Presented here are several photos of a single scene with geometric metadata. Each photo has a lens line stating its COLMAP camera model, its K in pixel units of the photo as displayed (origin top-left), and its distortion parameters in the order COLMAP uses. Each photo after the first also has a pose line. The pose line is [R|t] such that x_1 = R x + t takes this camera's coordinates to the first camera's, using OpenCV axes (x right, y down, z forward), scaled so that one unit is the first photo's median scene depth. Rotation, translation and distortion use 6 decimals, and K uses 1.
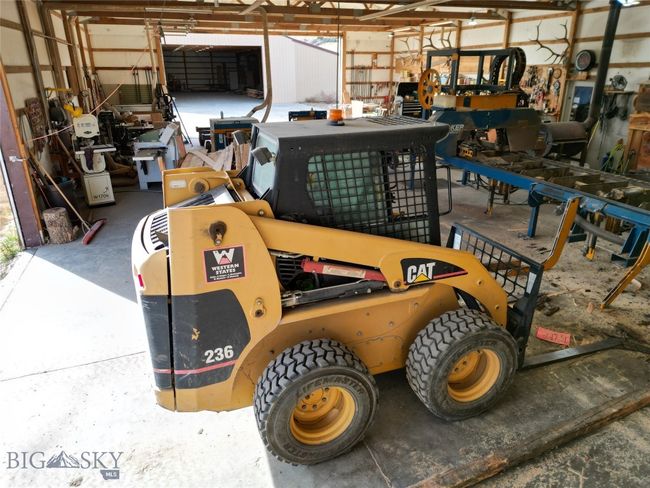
lens RADIAL K [[456.1, 0, 327.5], [0, 456.1, 247.8], [0, 0, 1]] dist [0.048052, -0.028461]
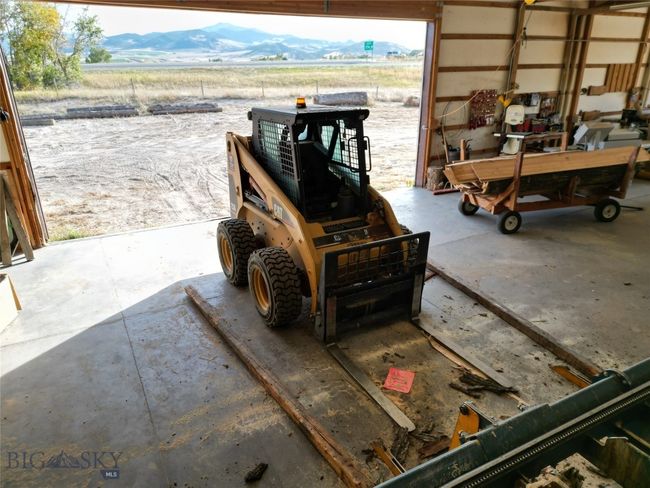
lens RADIAL K [[456.1, 0, 324.8], [0, 456.1, 243.3], [0, 0, 1]] dist [0.048052, -0.028461]
pose [[0.150336, 0.360002, -0.920759, 0.262583], [-0.359645, 0.887448, 0.288257, -0.055472], [0.920899, 0.287811, 0.262888, 0.133437]]
